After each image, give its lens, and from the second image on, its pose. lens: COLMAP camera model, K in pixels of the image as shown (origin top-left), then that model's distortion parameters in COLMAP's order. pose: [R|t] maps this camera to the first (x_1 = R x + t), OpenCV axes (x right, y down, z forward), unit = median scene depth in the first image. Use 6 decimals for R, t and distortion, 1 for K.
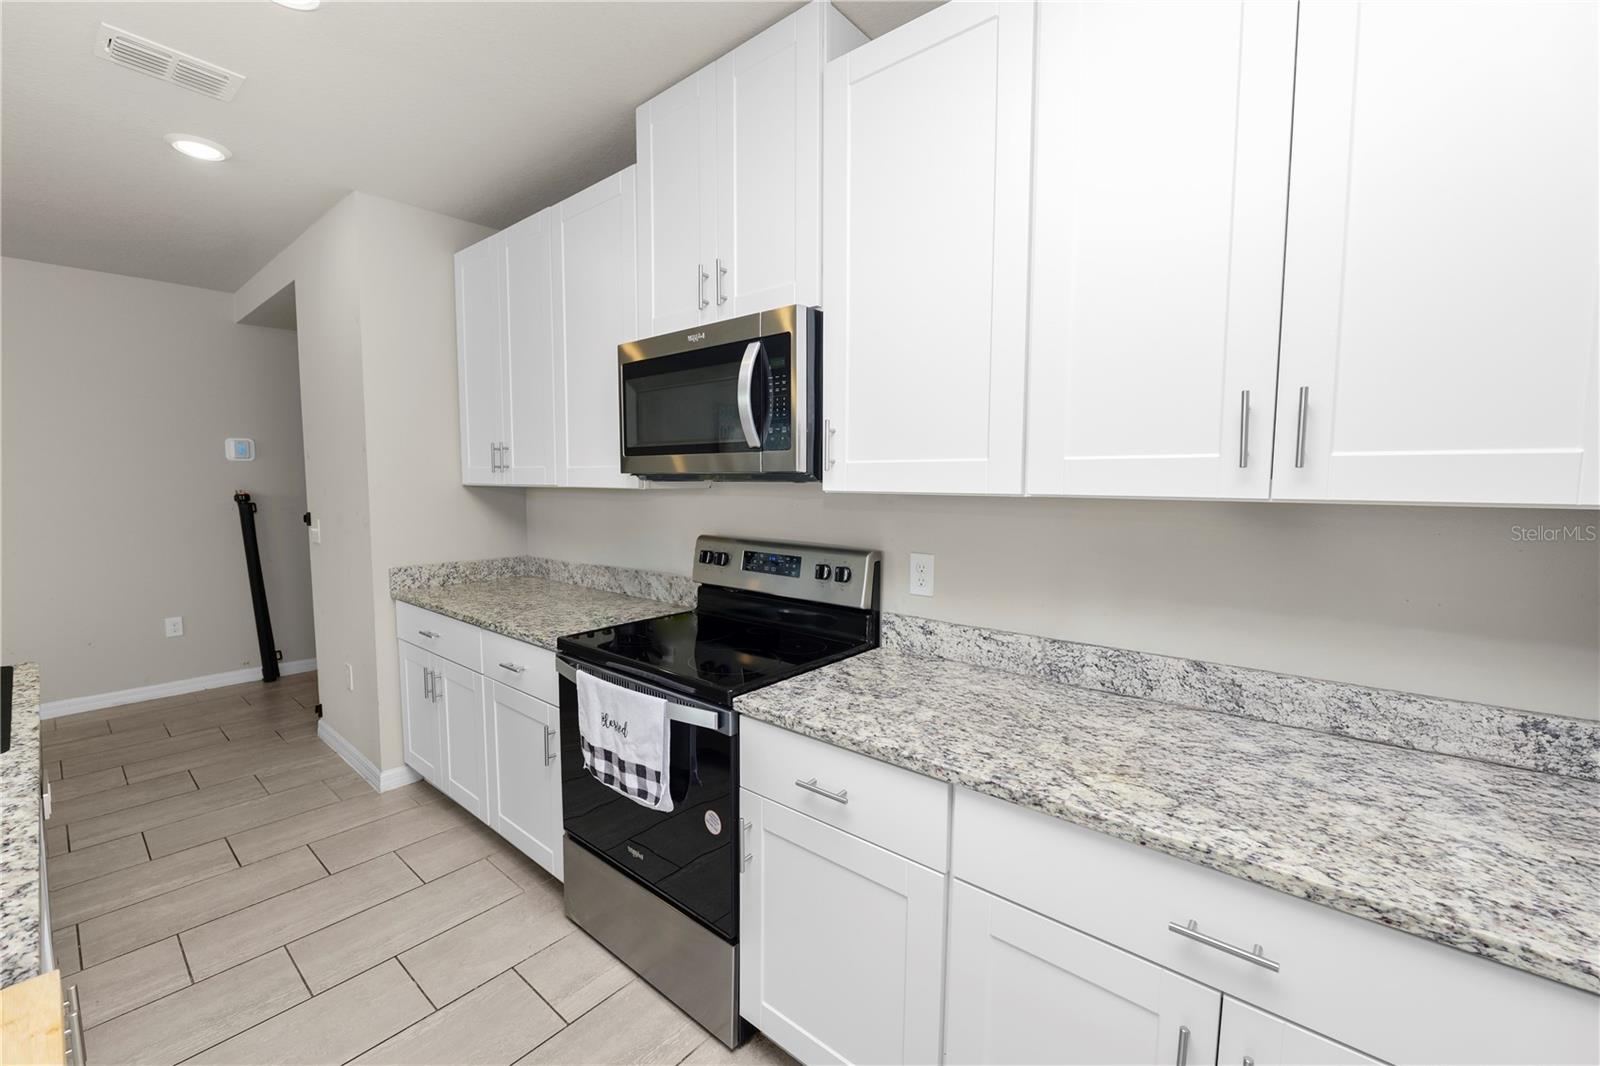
lens RADIAL K [[653.0, 0, 801.8], [0, 653.0, 532.4], [0, 0, 1]] dist [-0.011951, 0.000913]
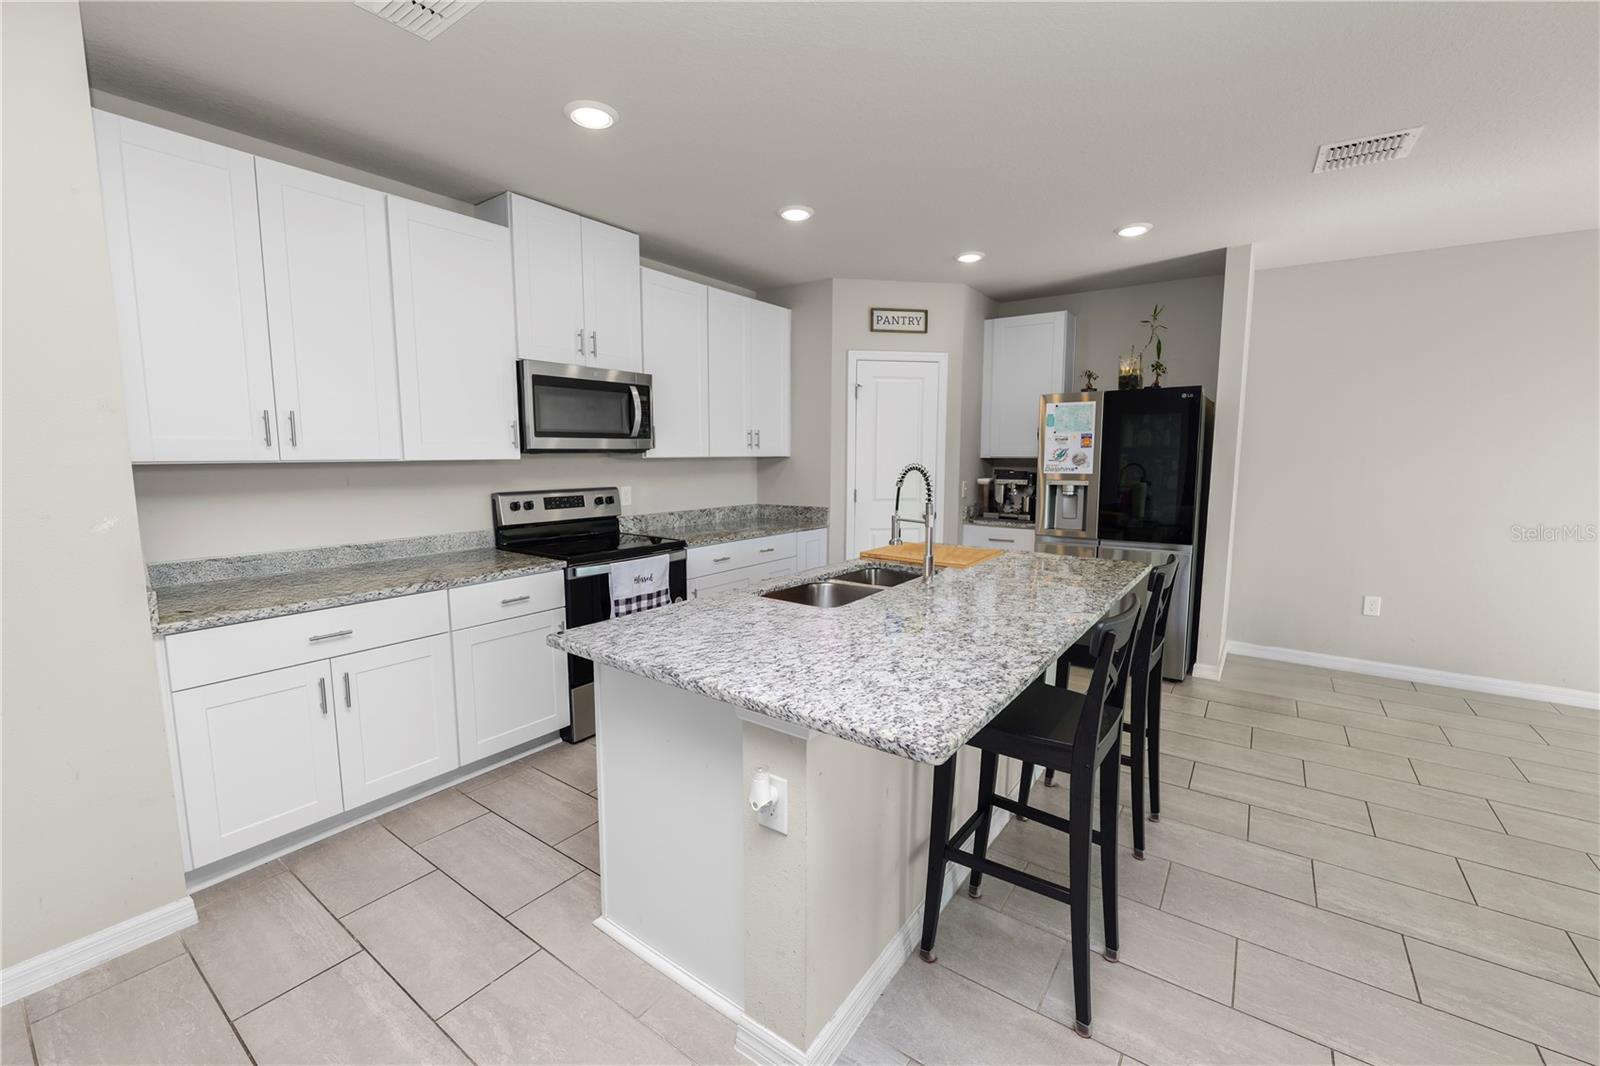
lens RADIAL K [[653.0, 0, 798.9], [0, 653.0, 530.5], [0, 0, 1]] dist [-0.011951, 0.000913]
pose [[-0.076418, -0.120822, 0.989728, -1.817440], [0.079971, 0.988690, 0.126870, -0.047432], [-0.993864, 0.088845, -0.065891, 0.532092]]
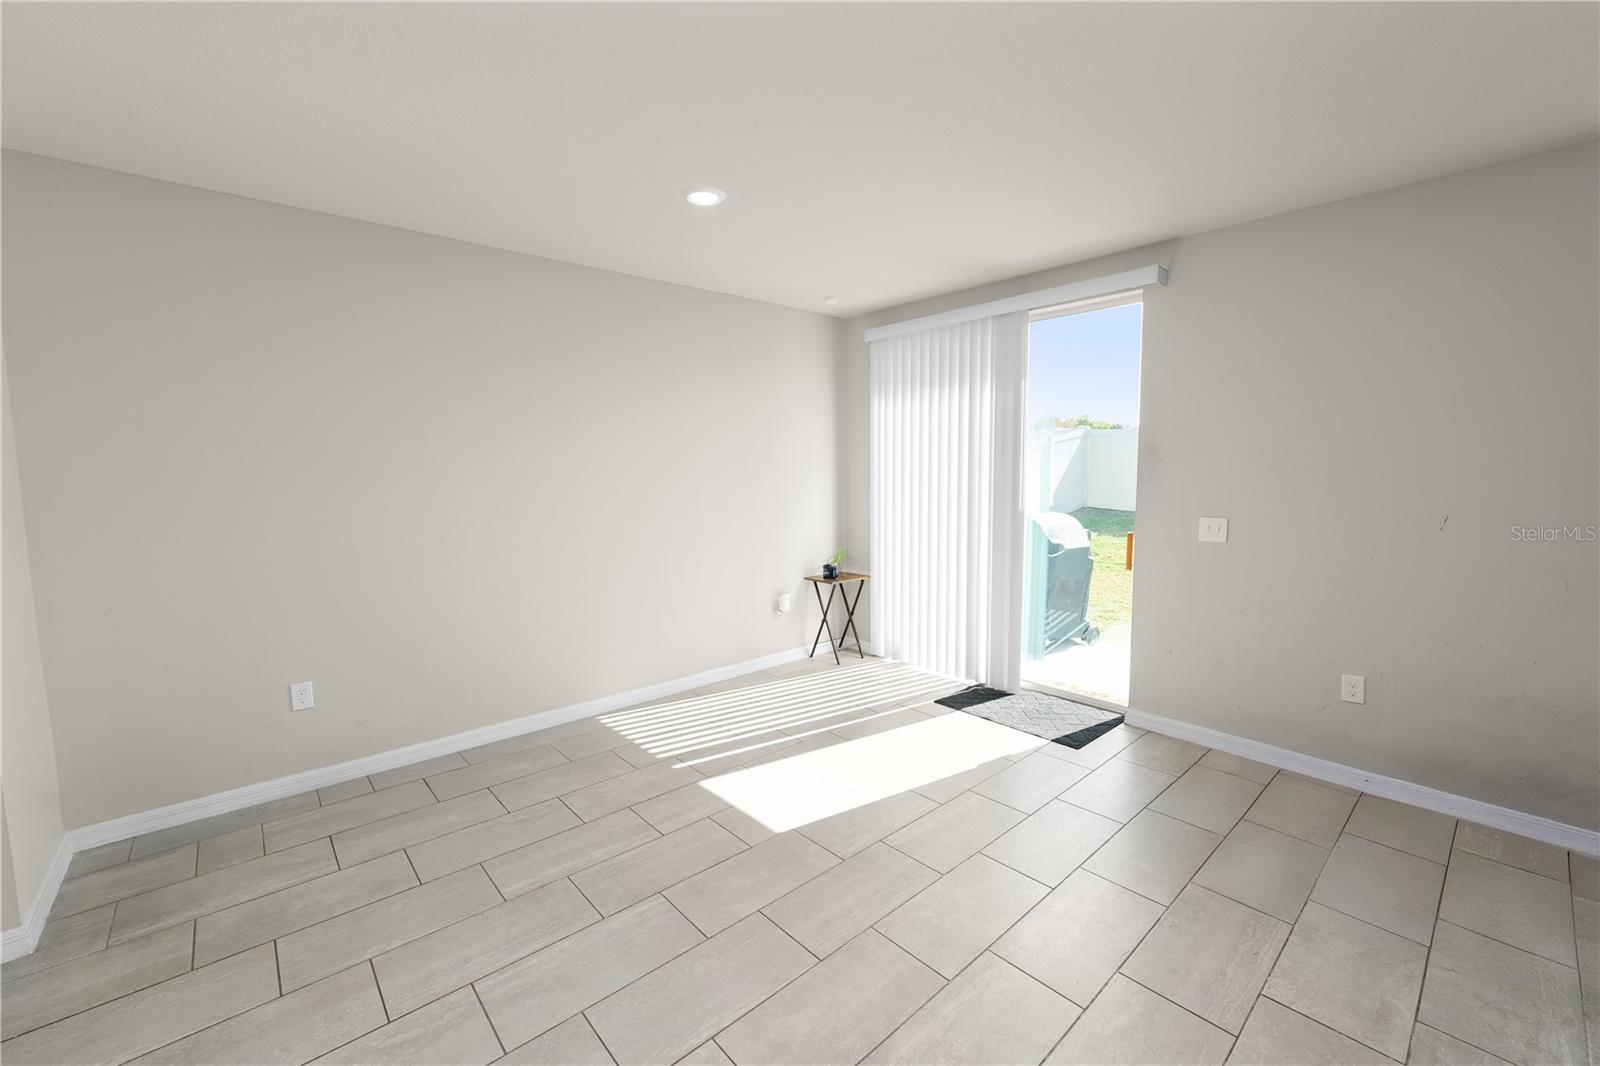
lens RADIAL K [[653.0, 0, 801.7], [0, 653.0, 530.0], [0, 0, 1]] dist [-0.011951, 0.000913]
pose [[-0.989312, -0.003242, 0.145780, -1.309387], [0.022535, 0.984342, 0.174820, -0.006972], [-0.144065, 0.176237, -0.973748, -0.155830]]
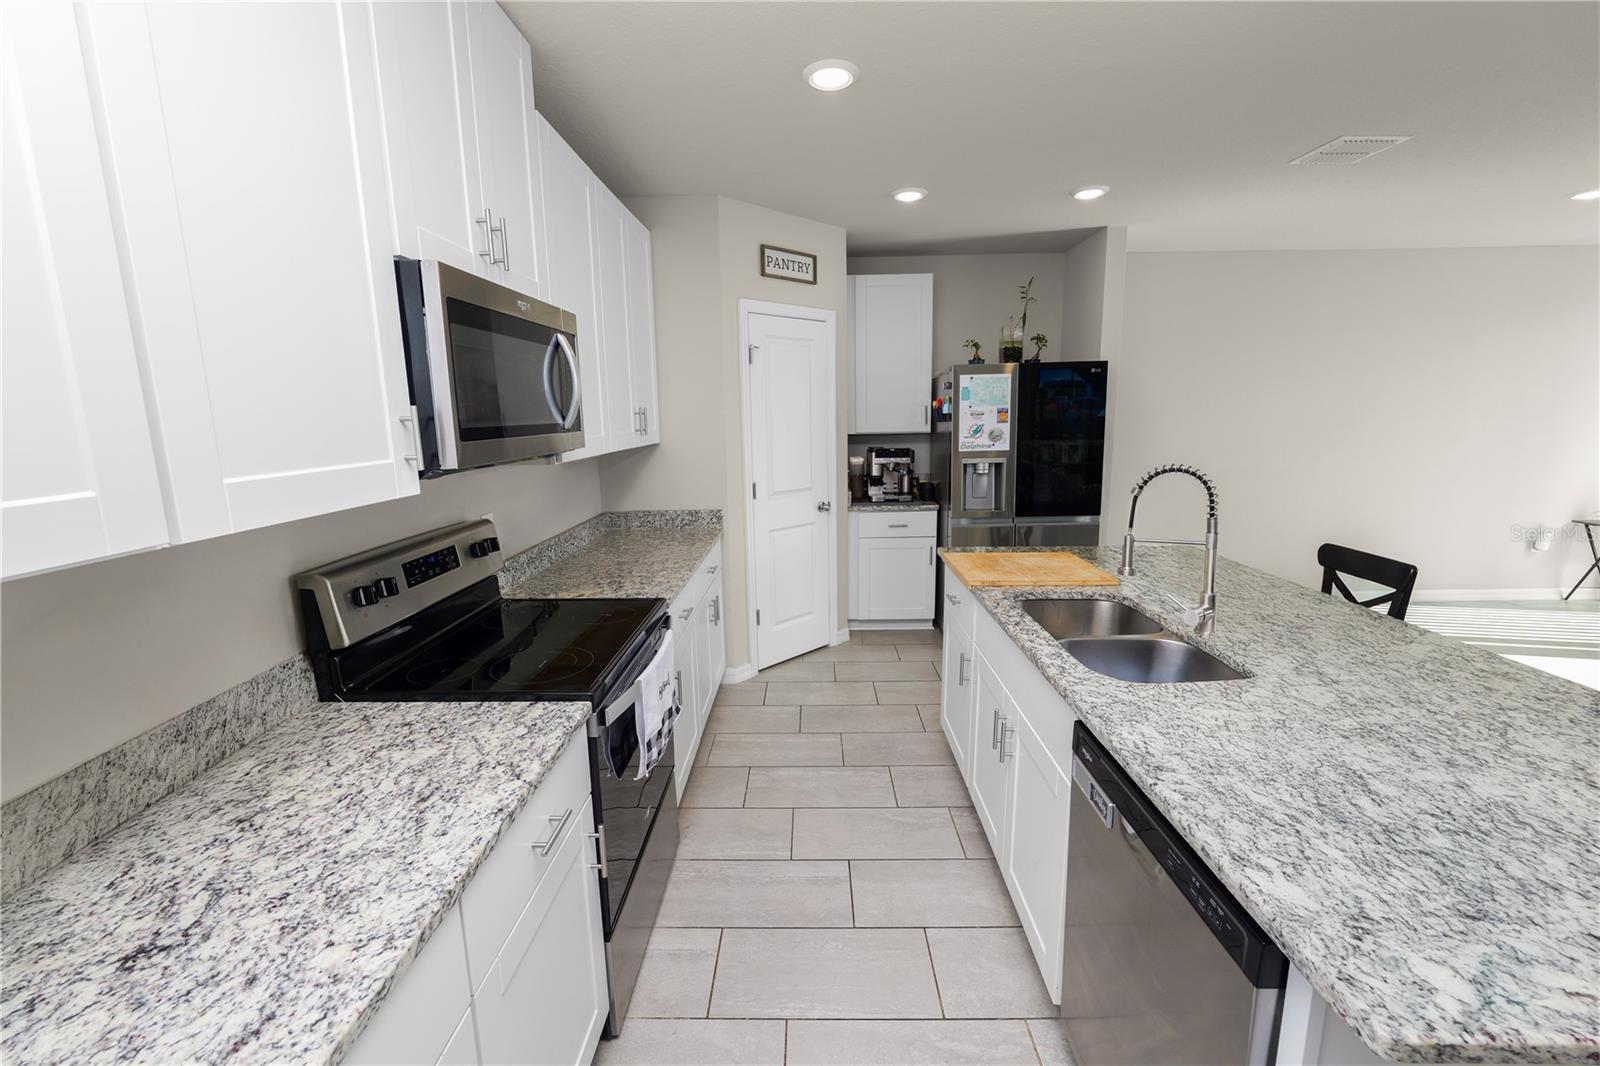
lens RADIAL K [[653.0, 0, 796.3], [0, 653.0, 527.0], [0, 0, 1]] dist [-0.011951, 0.000913]
pose [[-0.627968, -0.125903, 0.767988, -1.001914], [0.080304, 0.971076, 0.224860, -0.154638], [-0.774085, 0.202877, -0.599694, 1.161241]]
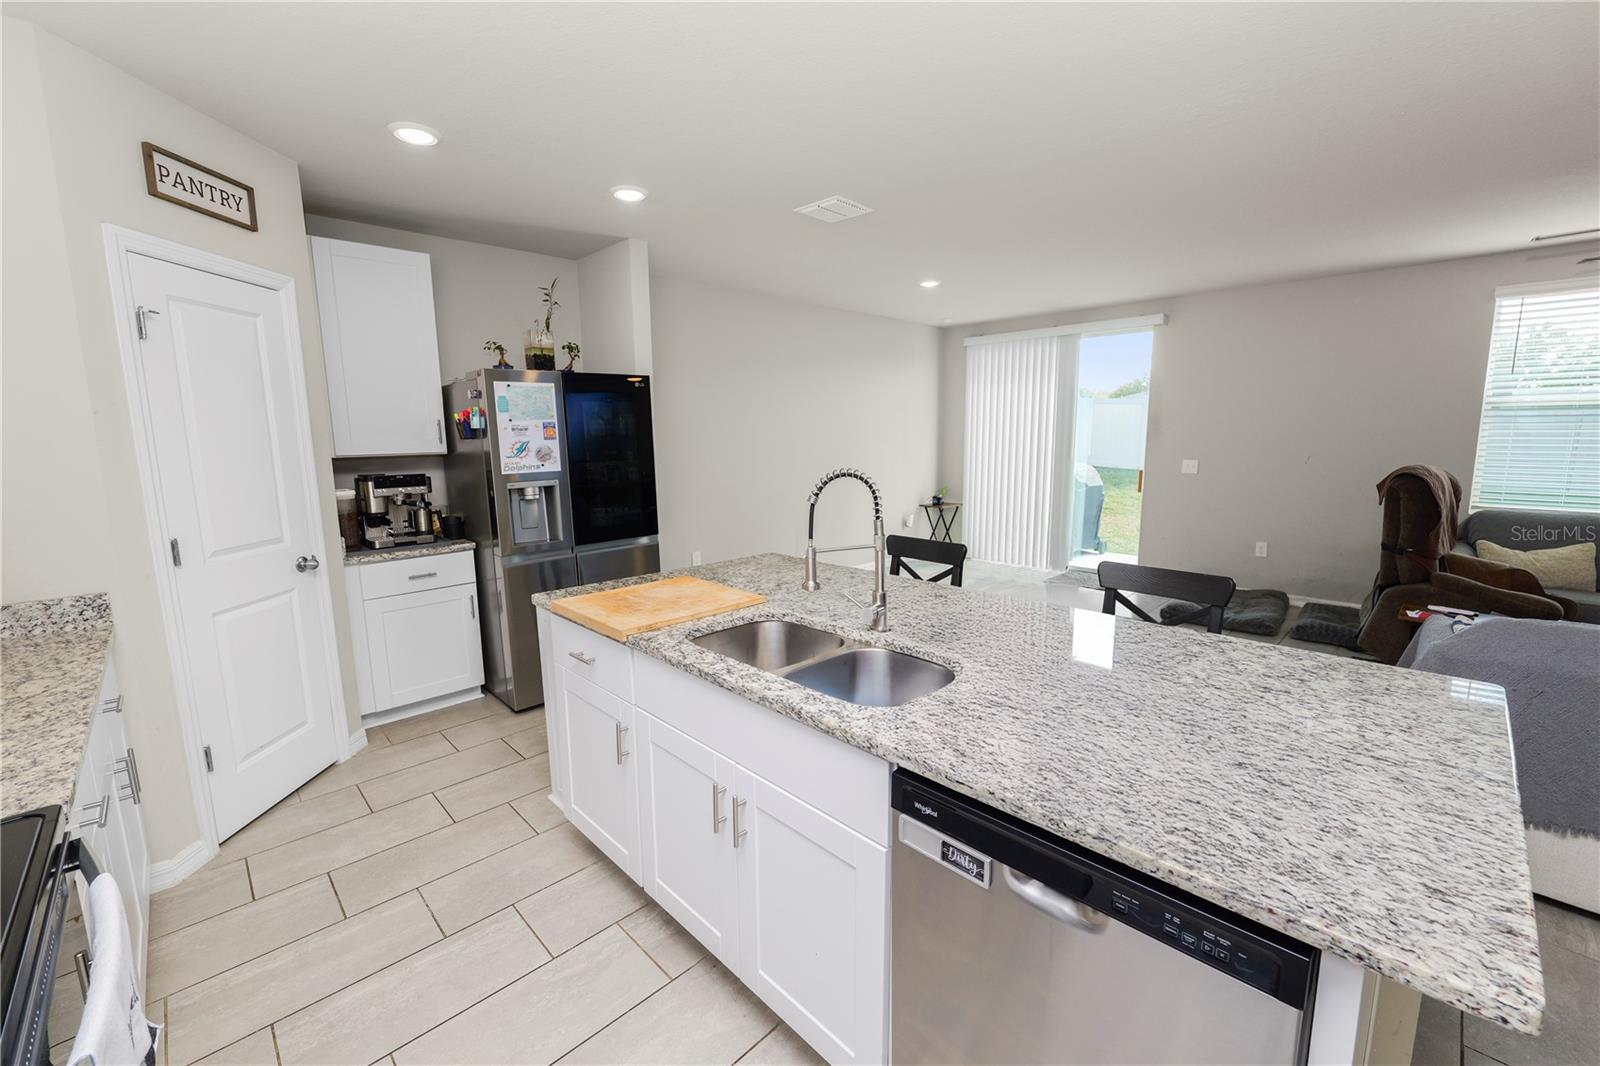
lens RADIAL K [[653.0, 0, 798.3], [0, 653.0, 528.6], [0, 0, 1]] dist [-0.011951, 0.000913]
pose [[-0.995428, -0.003864, 0.095435, -0.664424], [0.018196, 0.973211, 0.229191, -0.120400], [-0.093764, 0.229880, -0.968692, 1.078488]]
